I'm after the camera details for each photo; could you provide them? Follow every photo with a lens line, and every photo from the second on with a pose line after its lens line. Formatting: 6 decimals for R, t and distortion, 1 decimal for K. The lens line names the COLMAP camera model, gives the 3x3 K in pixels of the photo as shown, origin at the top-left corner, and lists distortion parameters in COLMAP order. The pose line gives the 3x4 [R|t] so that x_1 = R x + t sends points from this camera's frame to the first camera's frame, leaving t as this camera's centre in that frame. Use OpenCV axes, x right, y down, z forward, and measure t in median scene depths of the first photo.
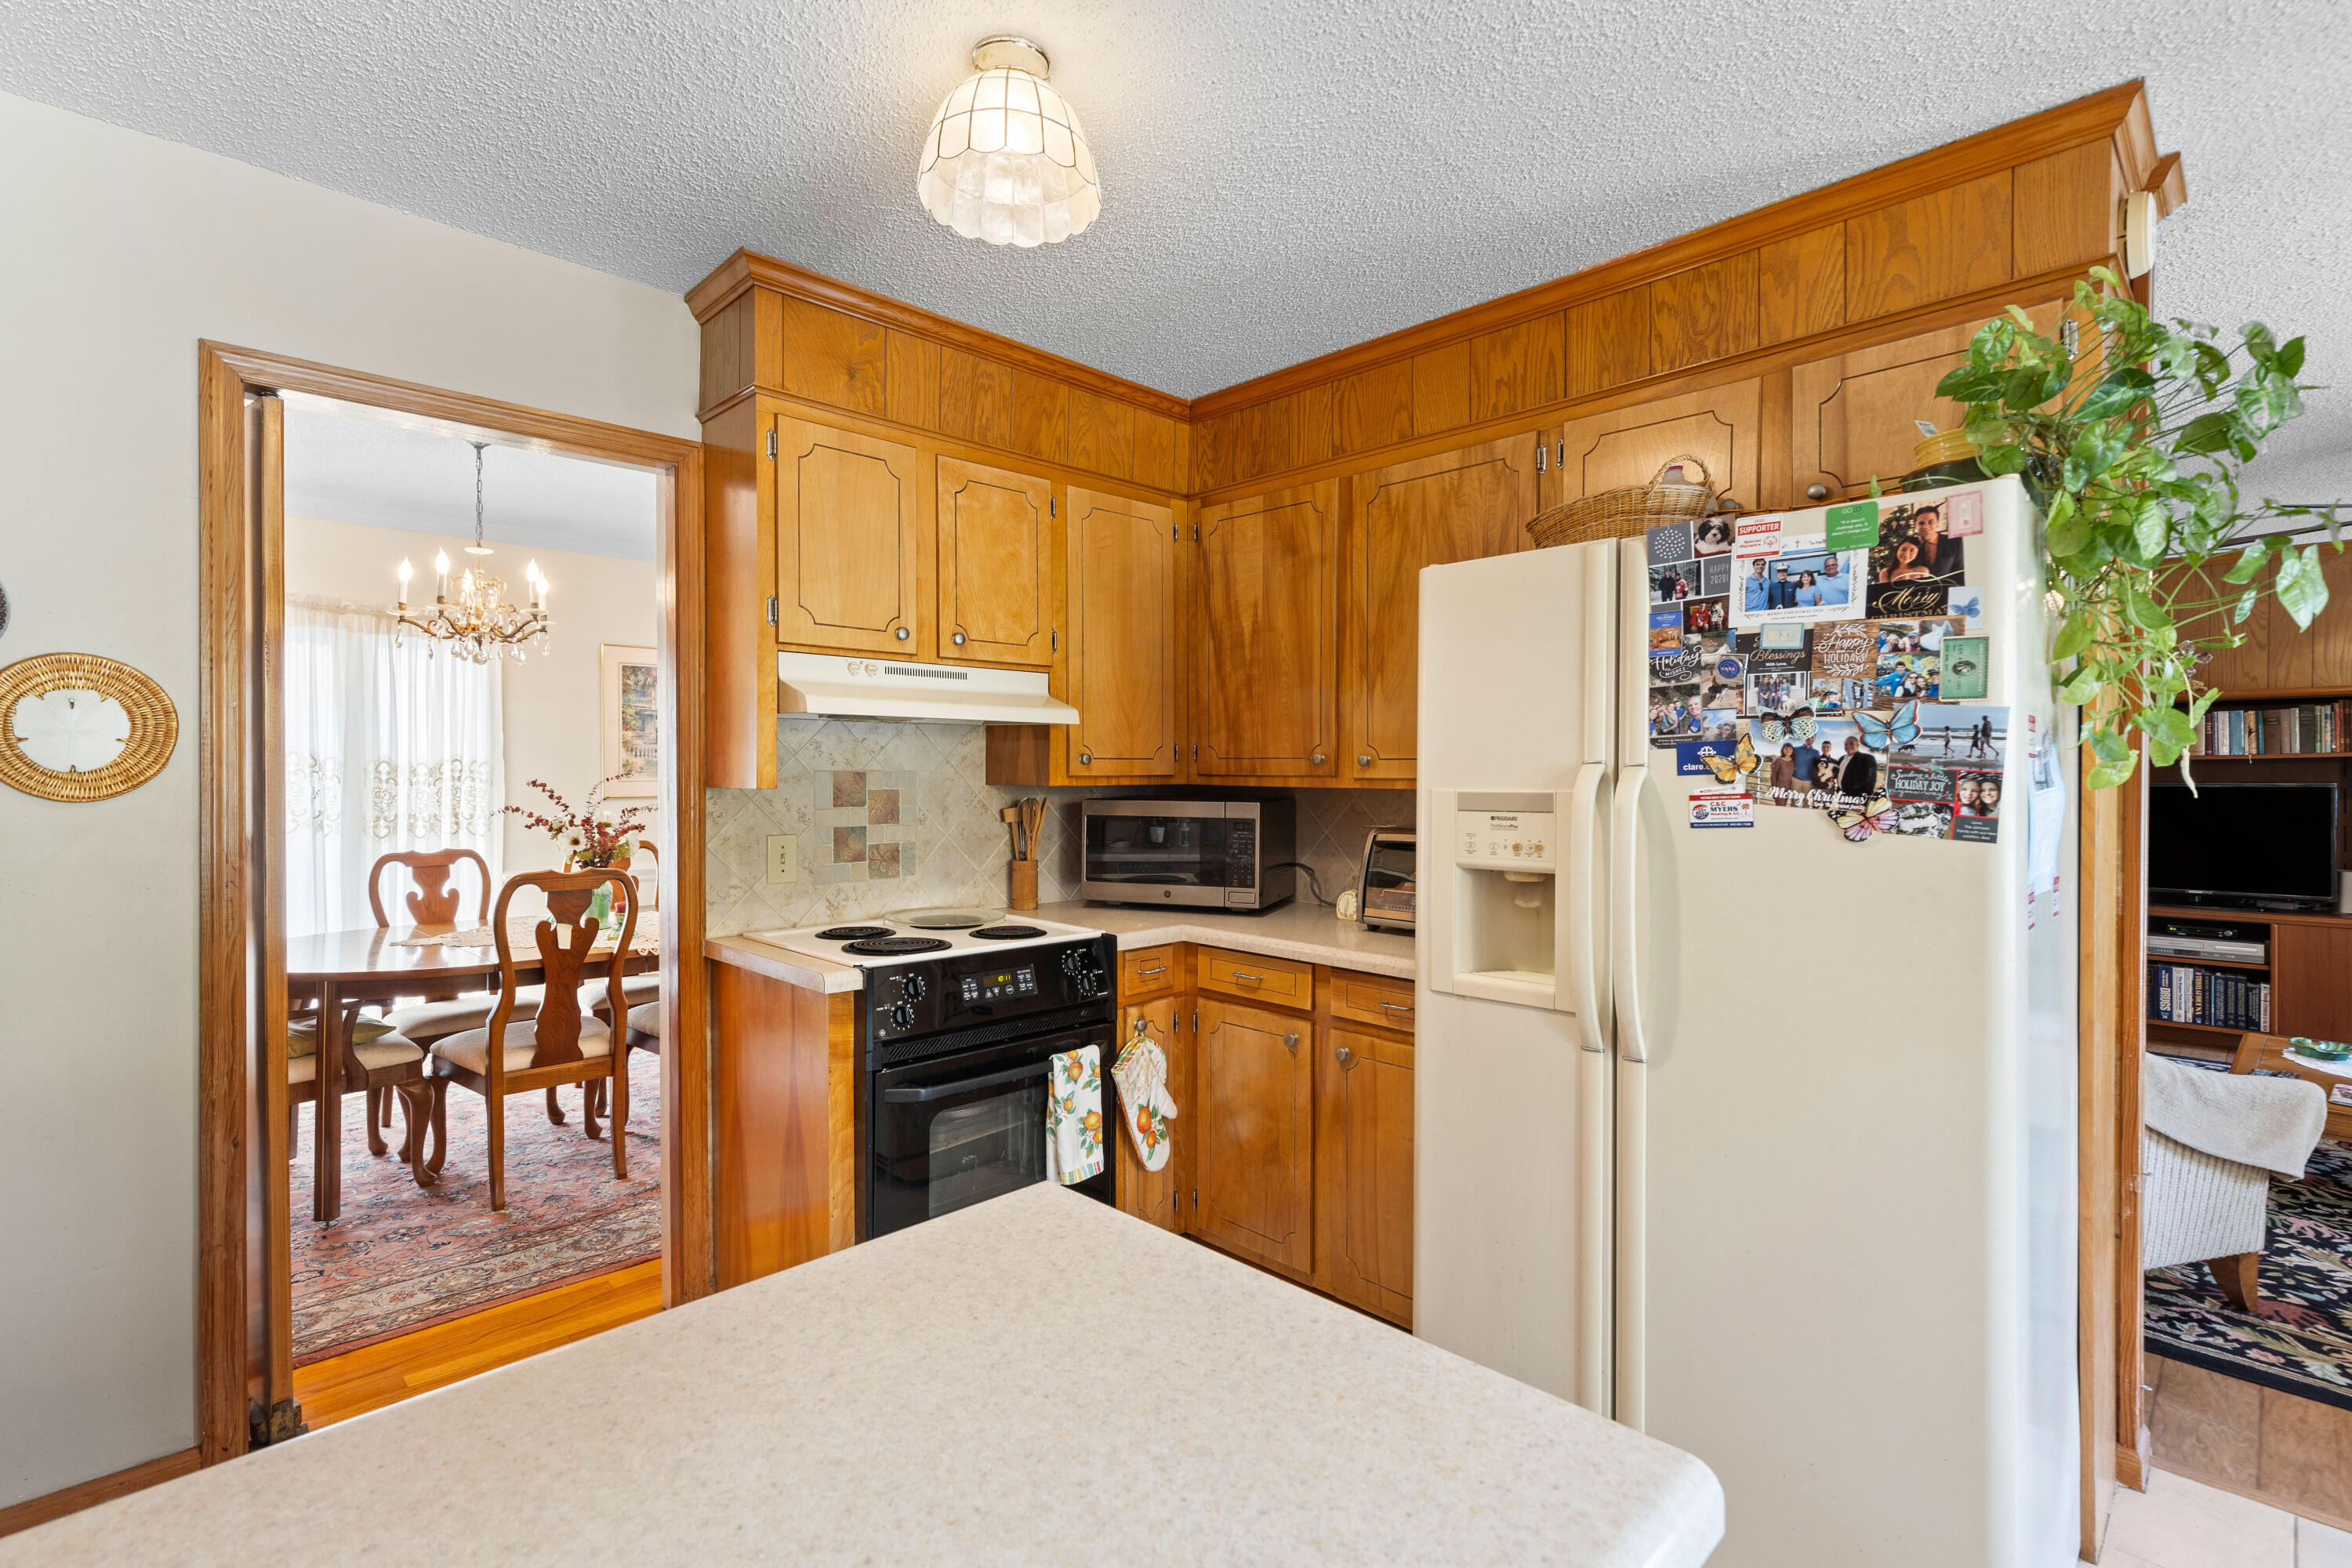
lens RADIAL K [[1074.0, 0, 1176.0], [0, 1074.0, 784.0], [0, 0, 1]] dist [0.001517, 0.000089]
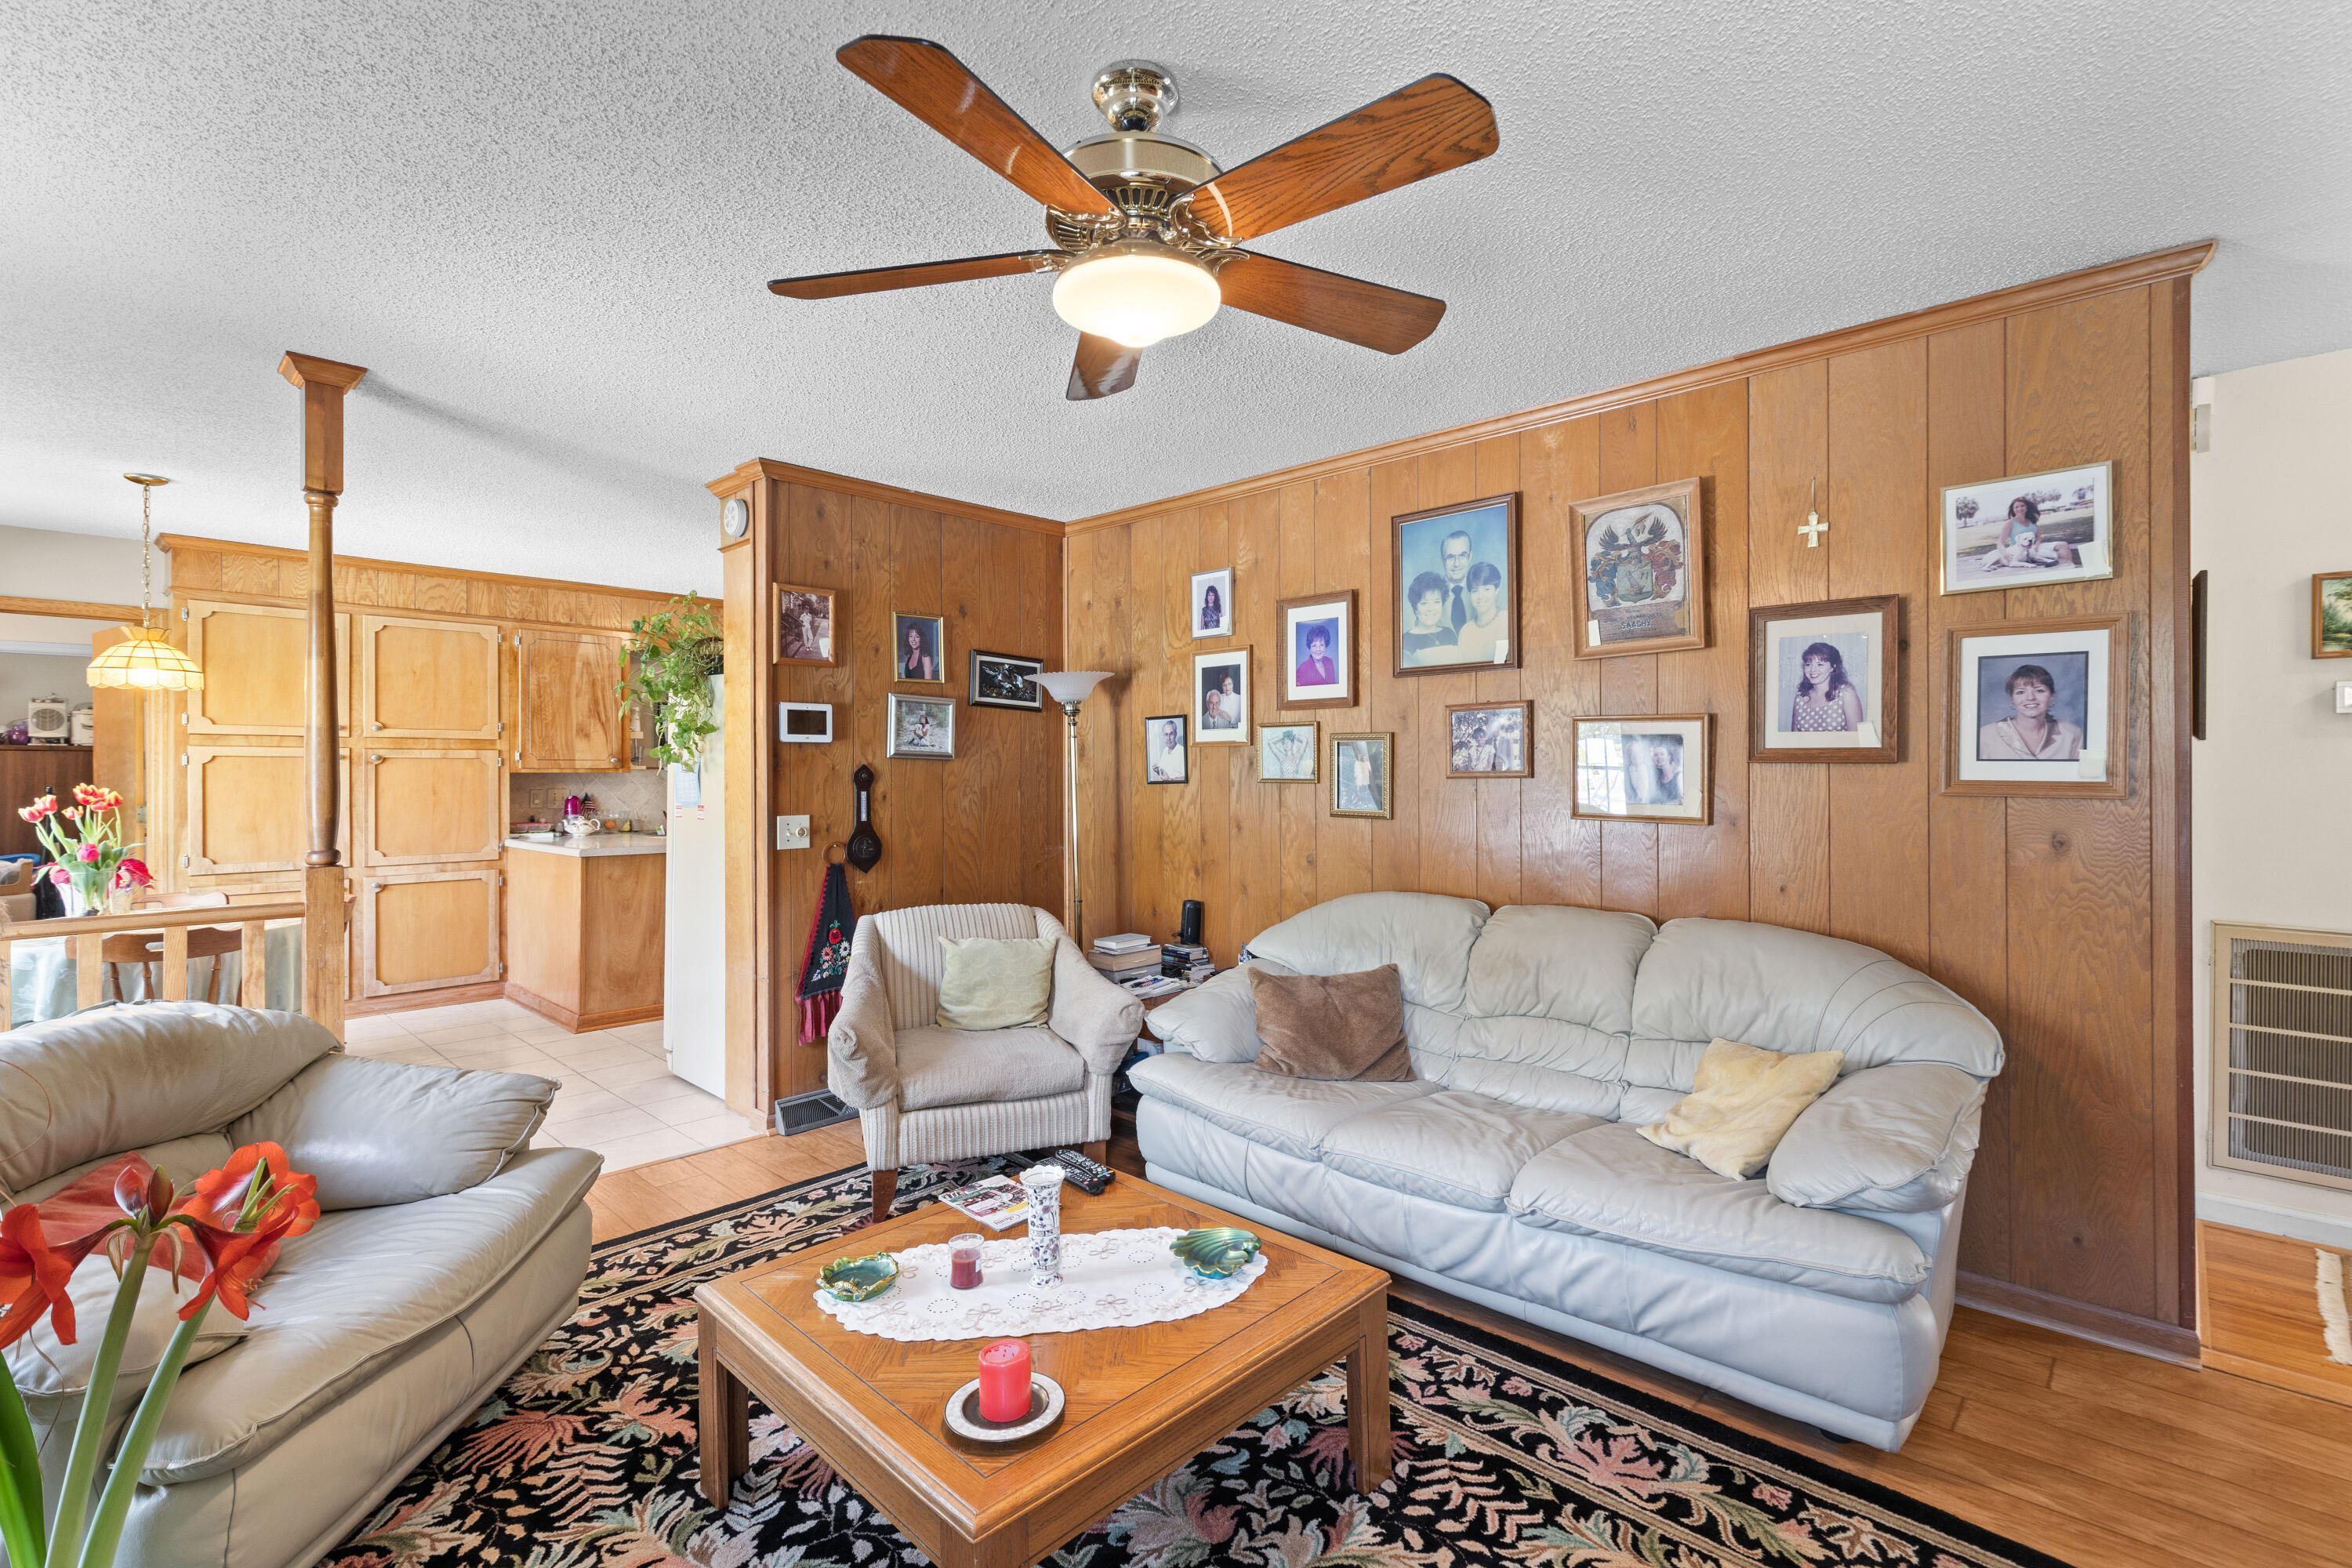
lens RADIAL K [[1074.0, 0, 1176.0], [0, 1074.0, 784.0], [0, 0, 1]] dist [0.001517, 0.000089]
pose [[0.030286, 0.002984, -0.999537, 2.118639], [-0.014051, 0.999898, 0.002559, 0.000779], [0.999443, 0.013967, 0.030325, 1.247766]]
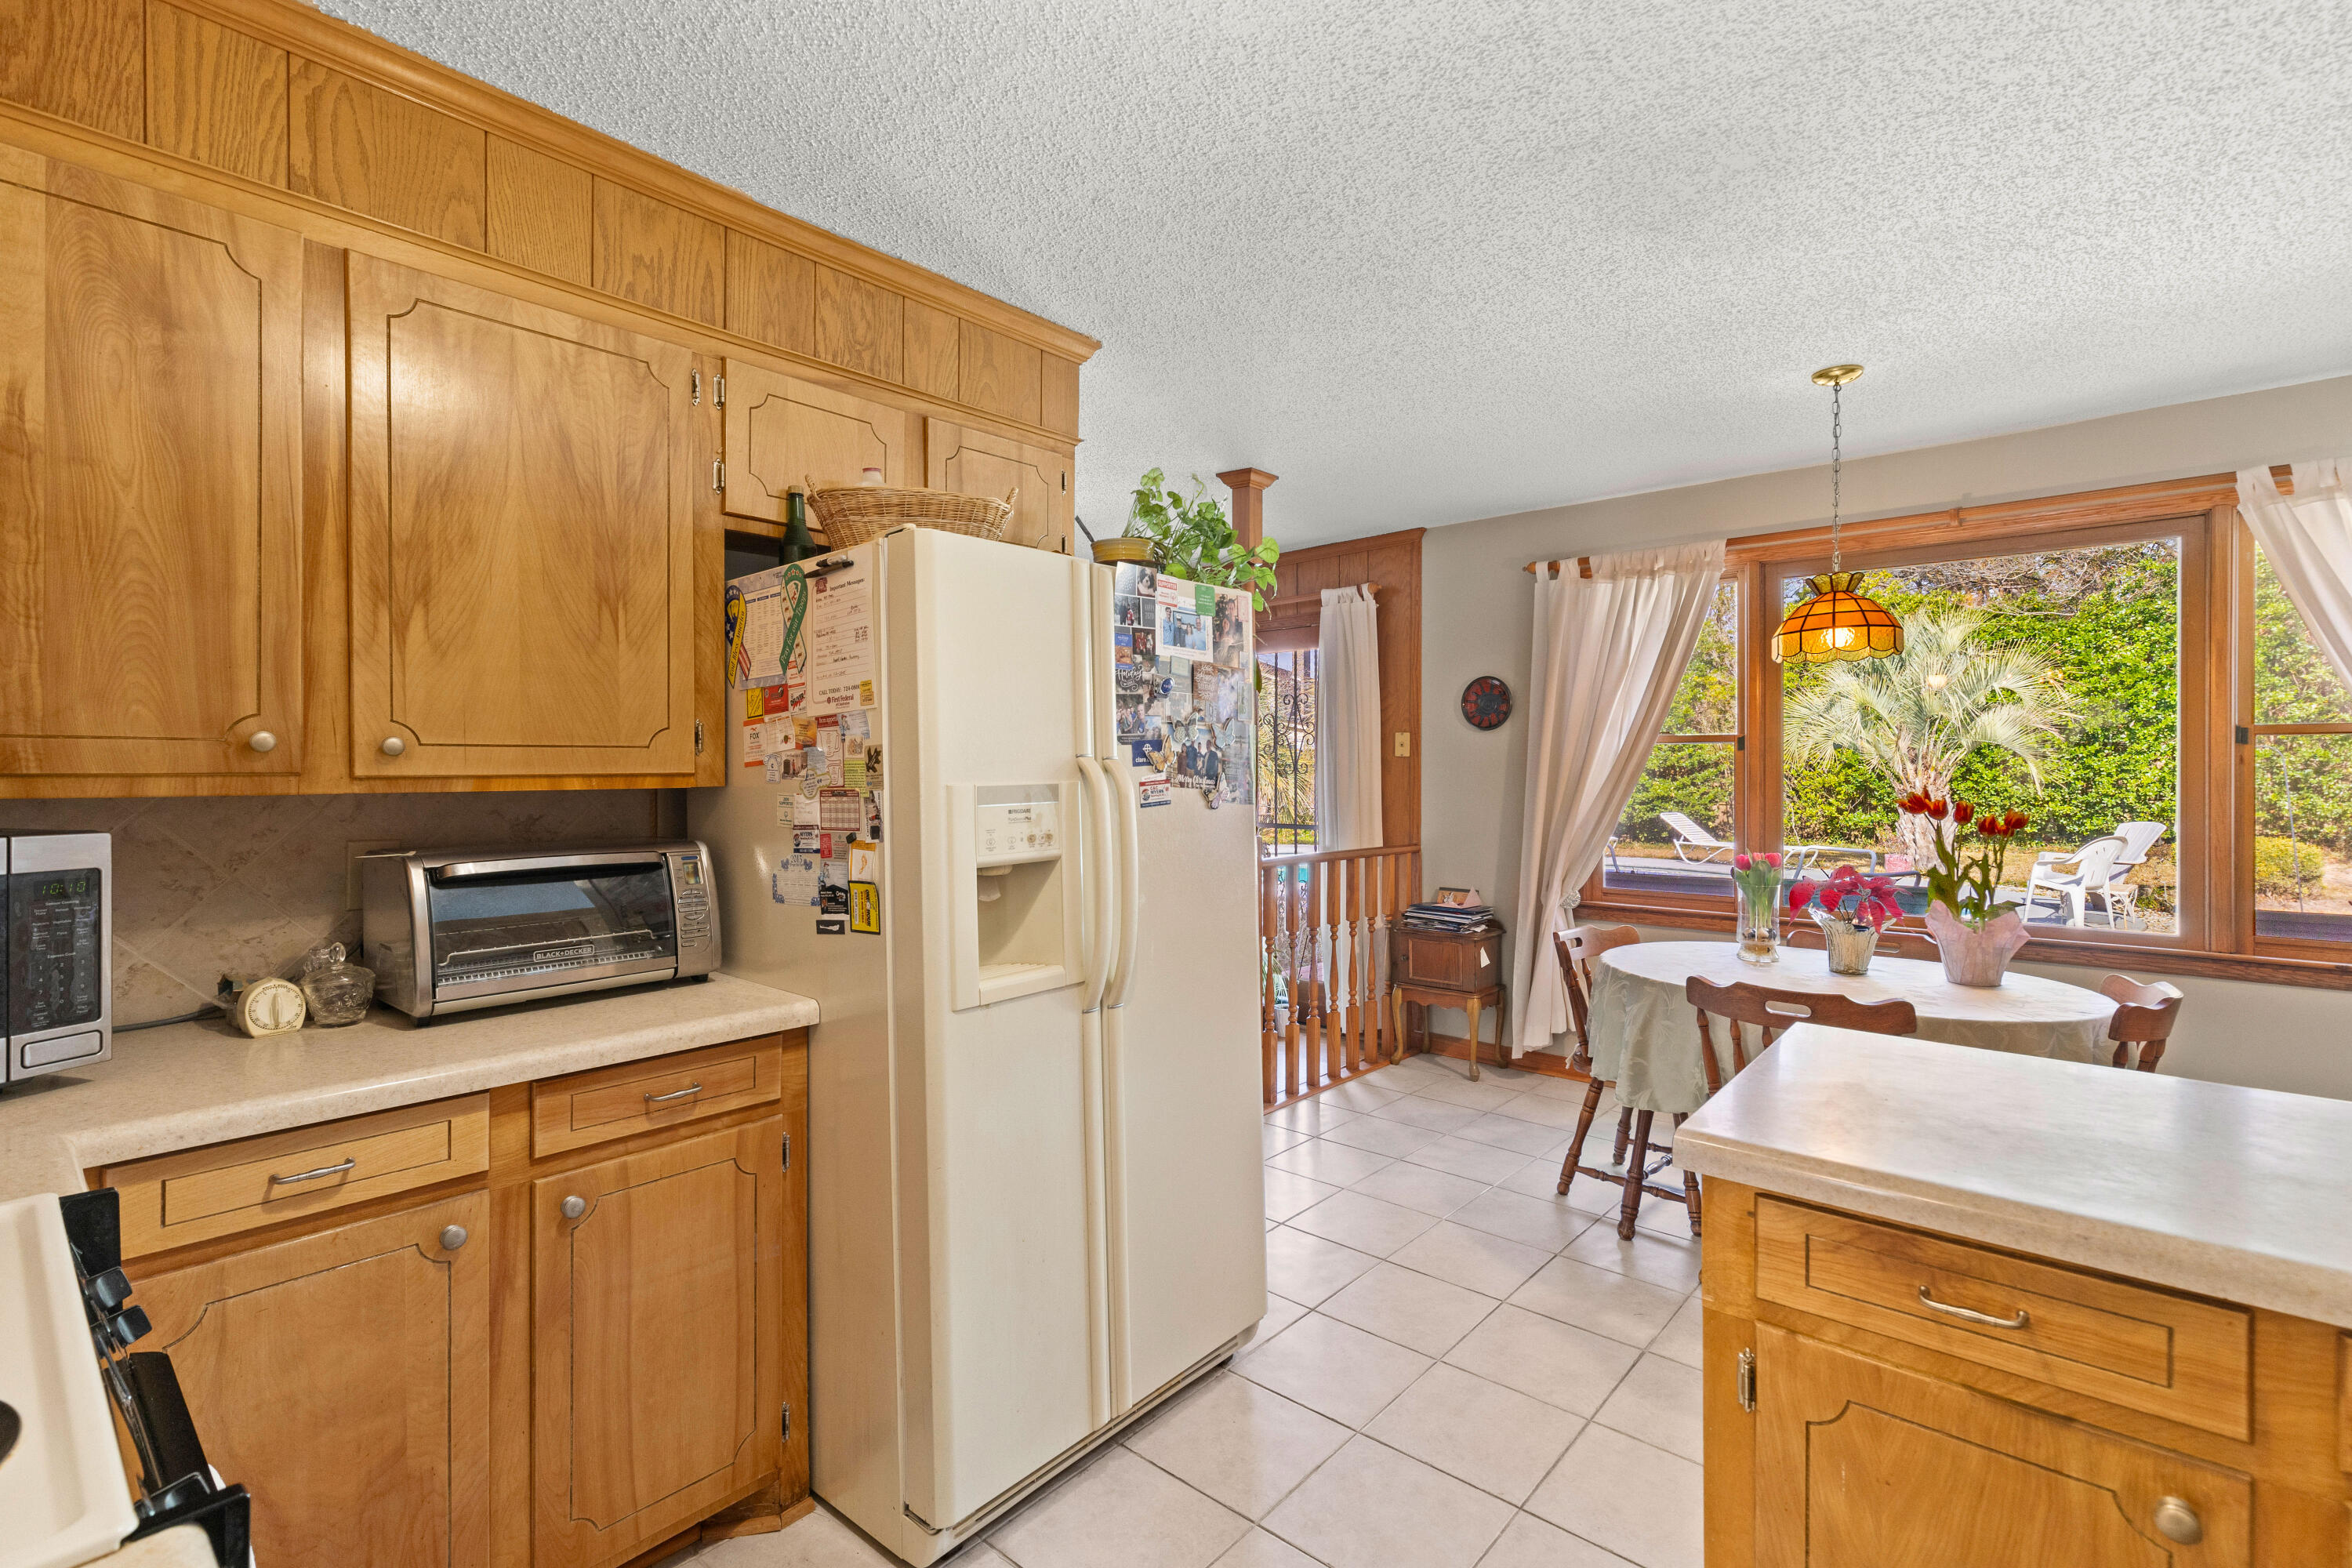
lens RADIAL K [[1071.7, 0, 1190.1], [0, 1071.7, 773.3], [0, 0, 1]] dist [0.003026, 0.000498]
pose [[-0.087457, -0.008723, 0.996130, -0.475914], [0.013616, 0.999858, 0.009951, -0.007055], [-0.996075, 0.014434, -0.087325, 0.638703]]
